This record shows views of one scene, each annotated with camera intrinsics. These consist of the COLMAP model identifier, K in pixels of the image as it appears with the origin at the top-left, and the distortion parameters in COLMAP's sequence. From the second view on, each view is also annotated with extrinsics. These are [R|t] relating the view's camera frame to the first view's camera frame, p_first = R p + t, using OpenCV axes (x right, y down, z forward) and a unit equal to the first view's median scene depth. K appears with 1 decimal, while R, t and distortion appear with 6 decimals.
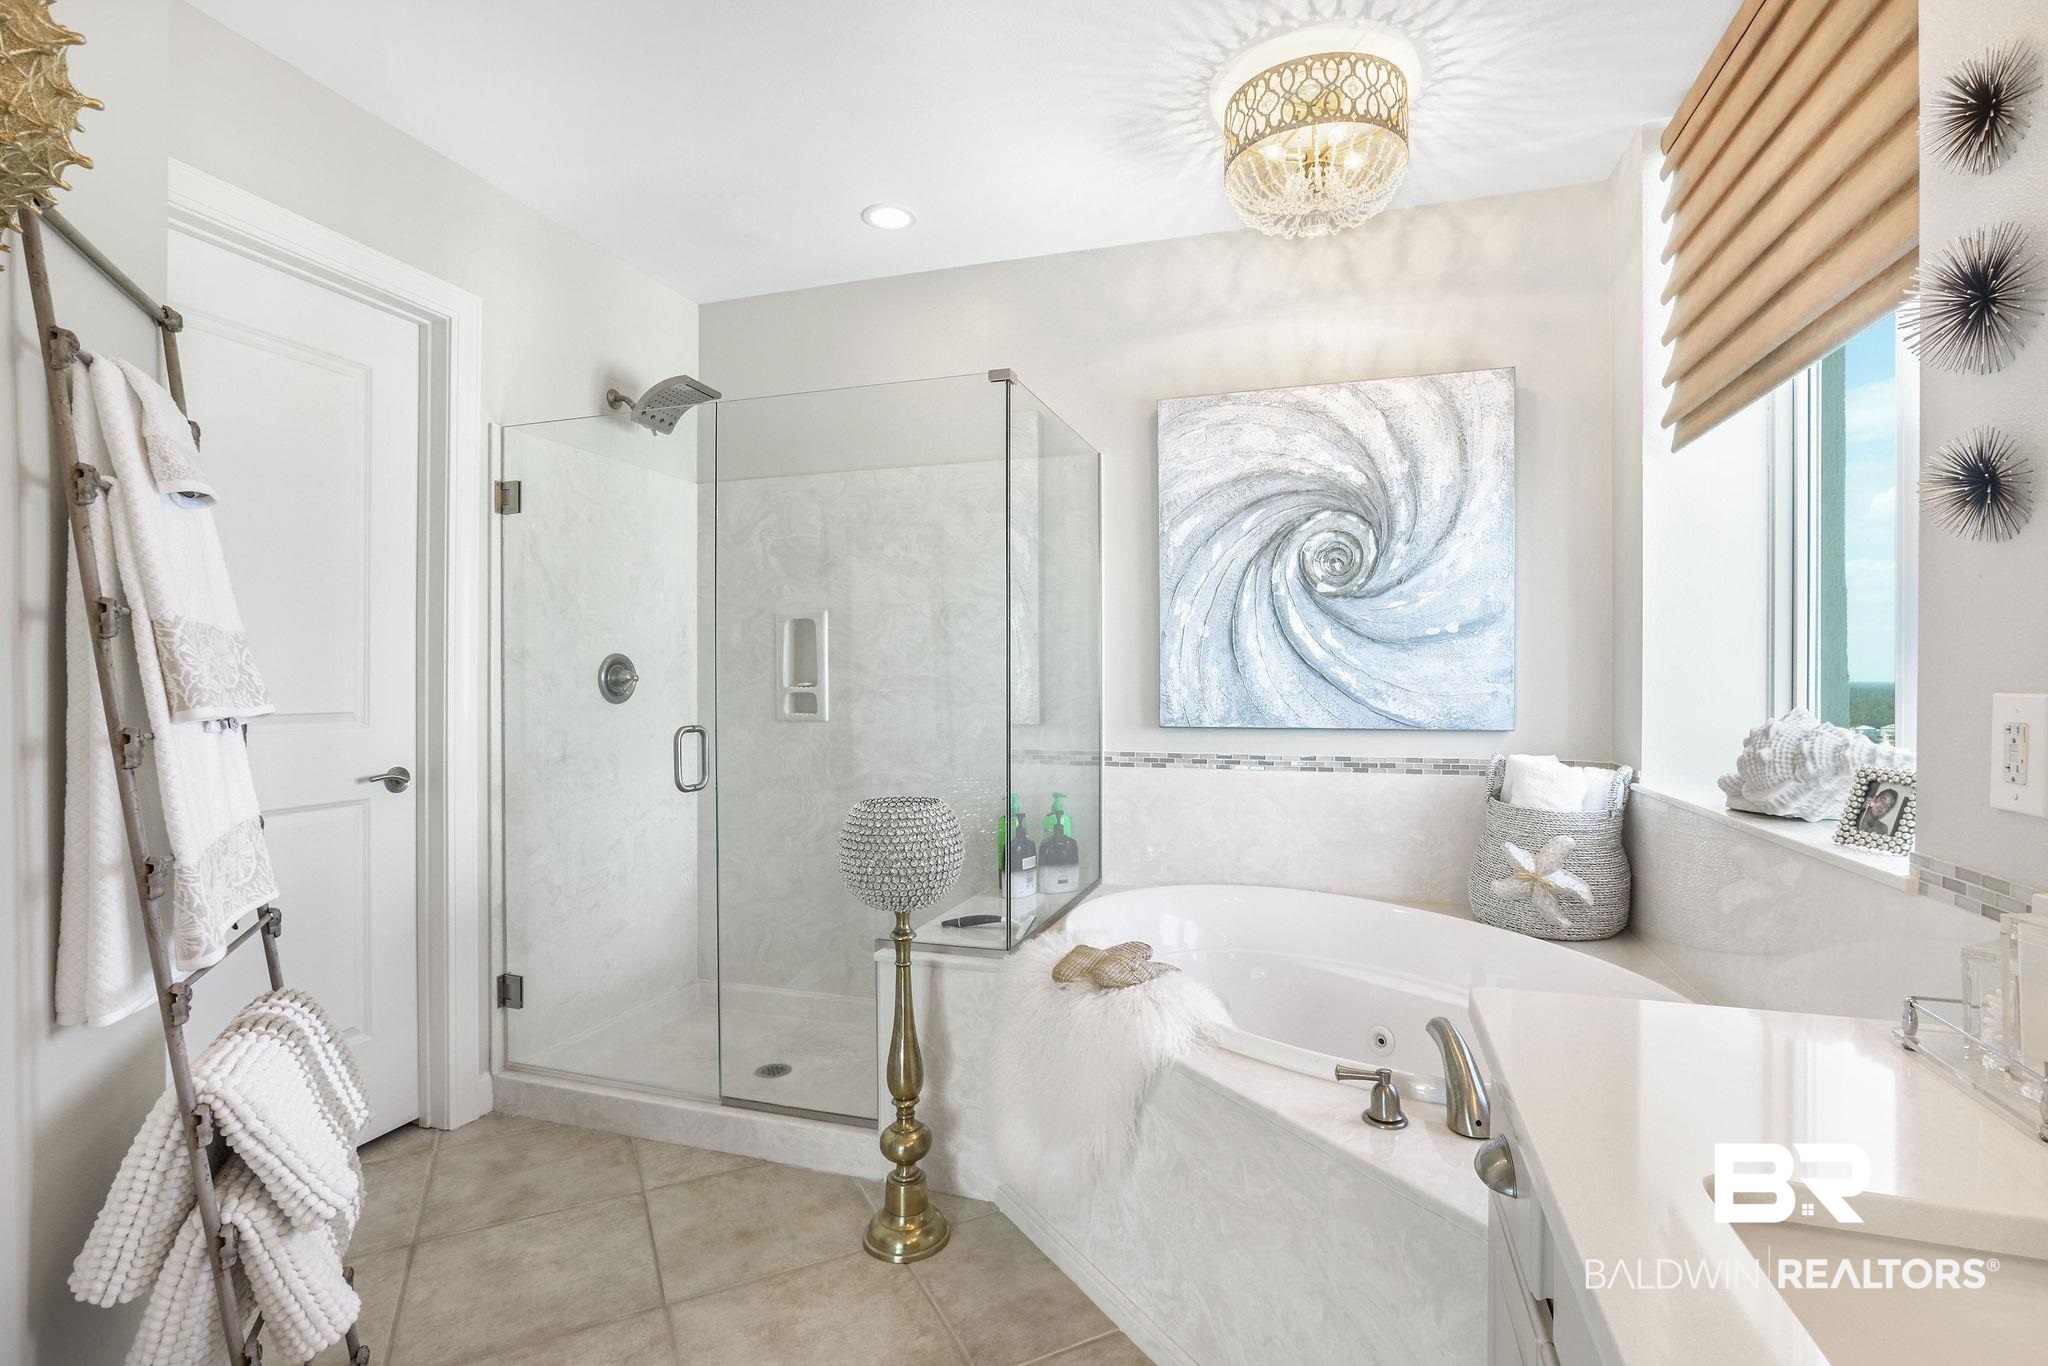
lens RADIAL K [[953.7, 0, 1033.8], [0, 953.7, 678.3], [0, 0, 1]] dist [-0.031610, 0.010097]
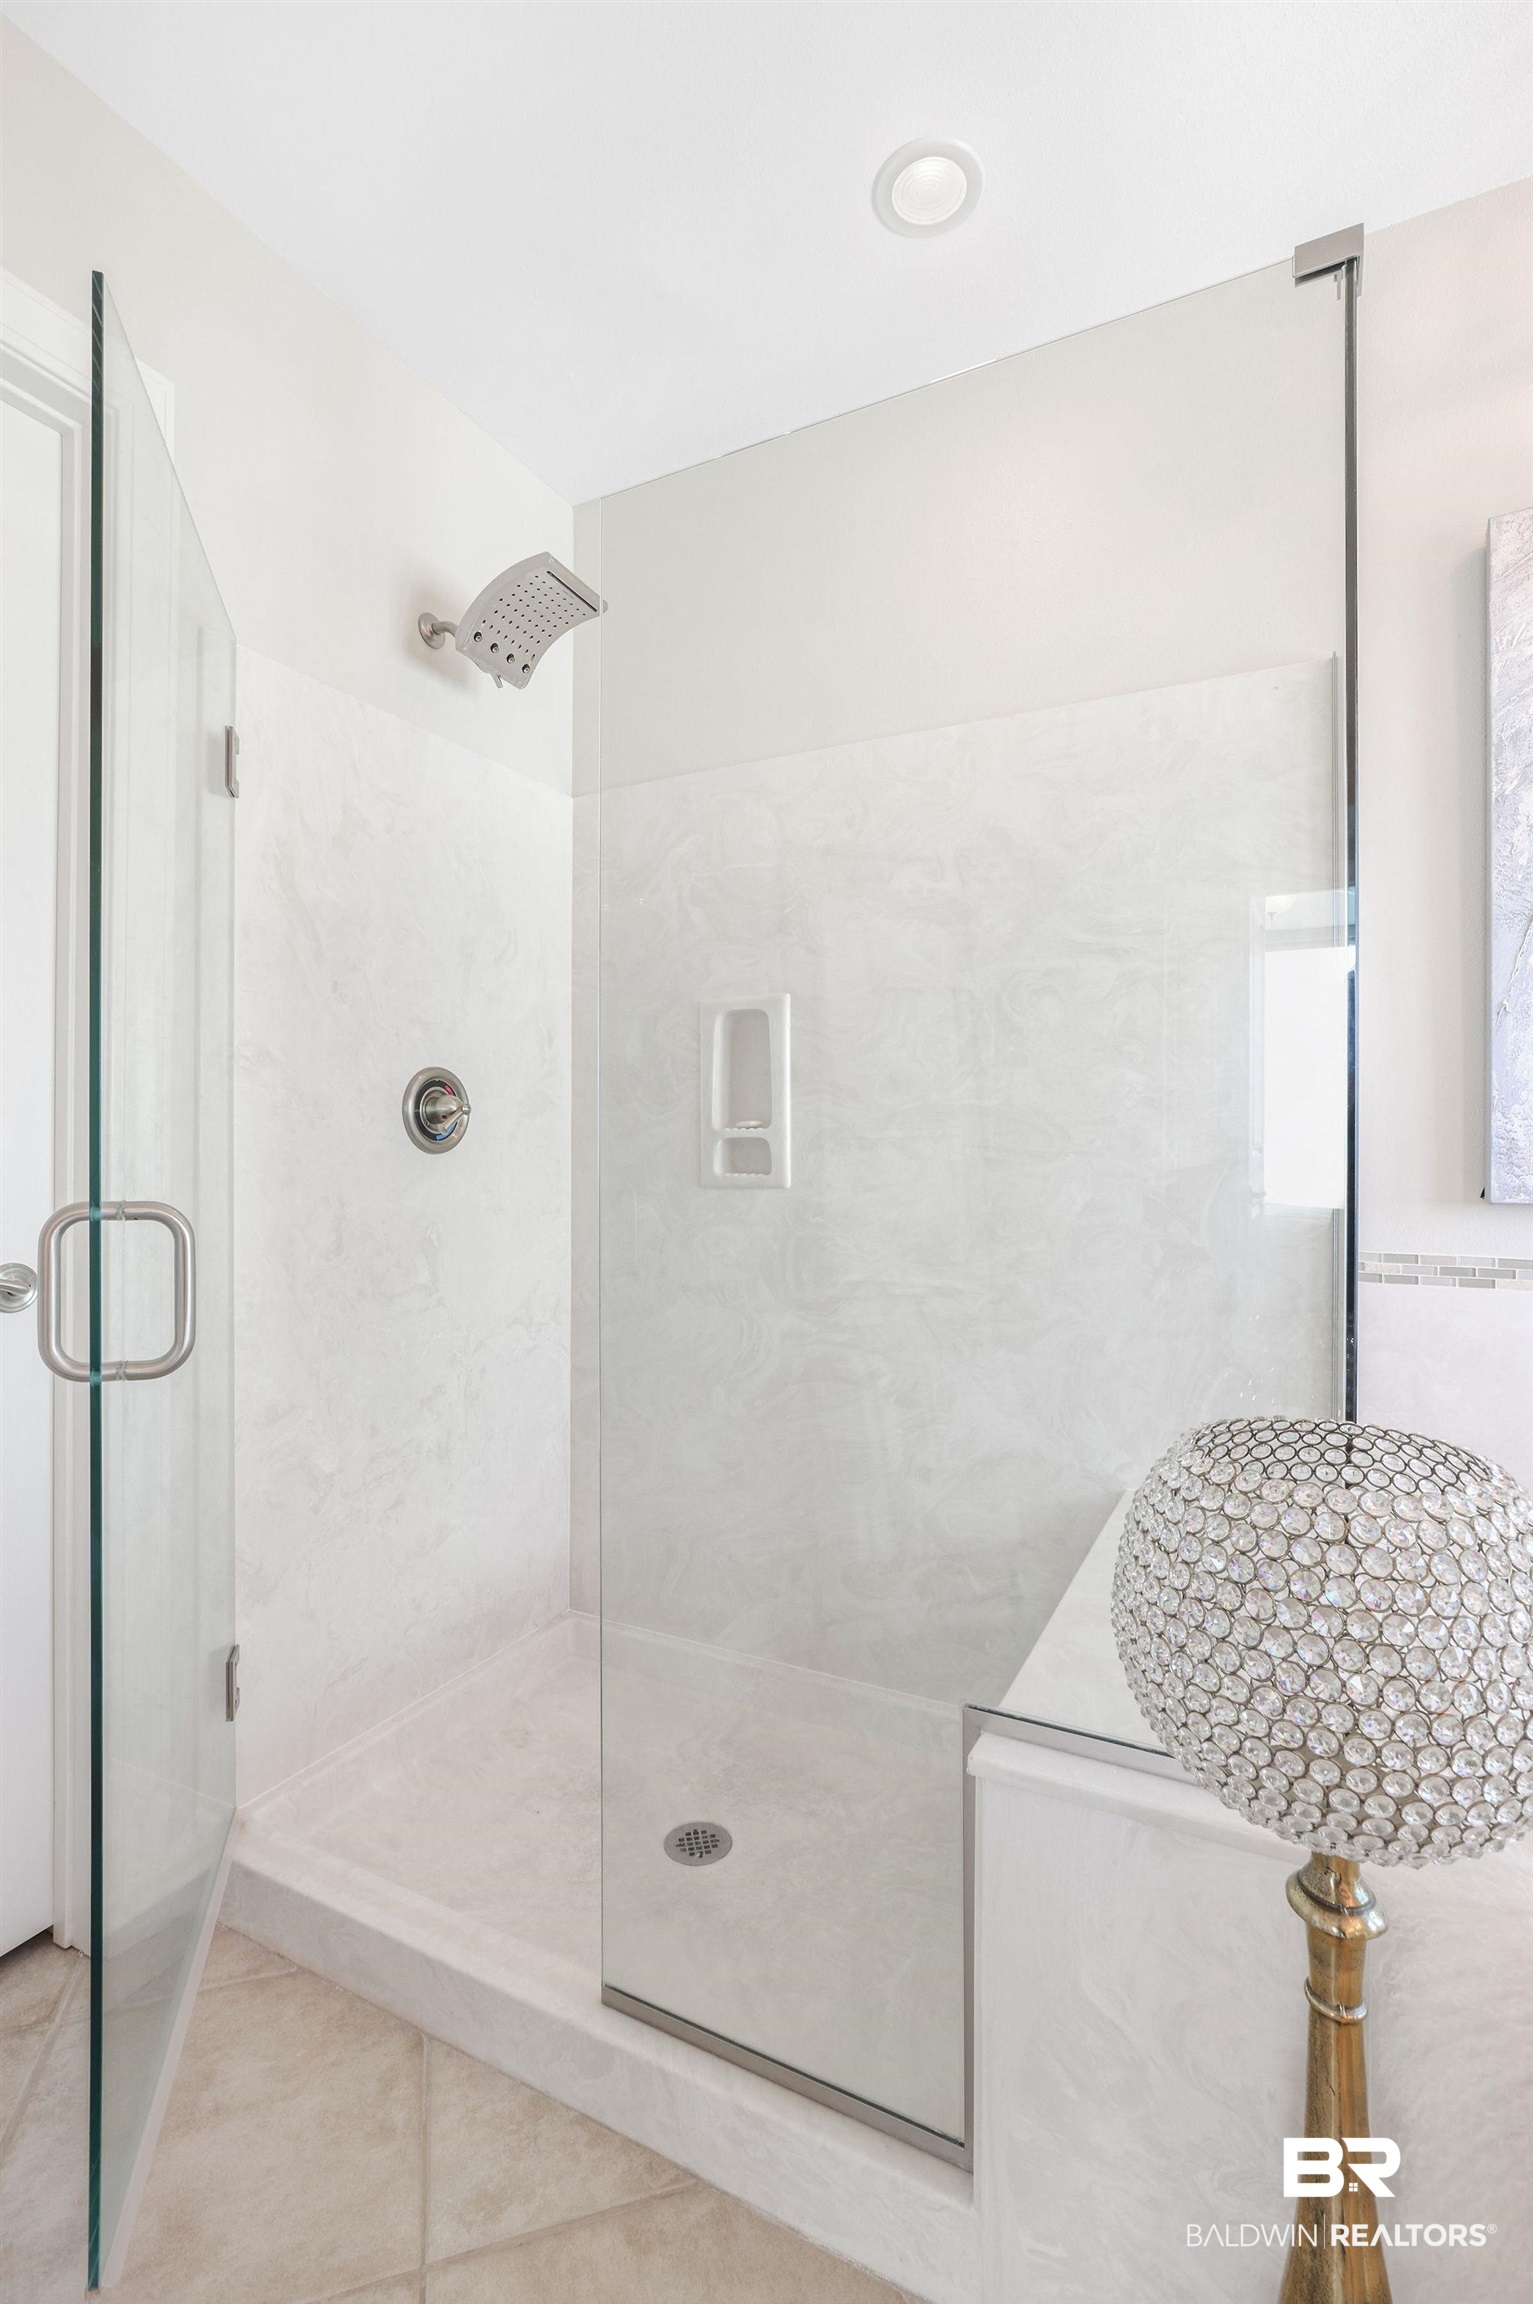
lens RADIAL K [[1072.9, 0, 774.1], [0, 1072.9, 1140.7], [0, 0, 1]] dist [-0.031610, 0.010097]
pose [[0.985620, 0.001668, -0.168969, -0.137348], [-0.002725, 0.999978, -0.006025, 0.024335], [0.168955, 0.006398, 0.985603, 0.429806]]
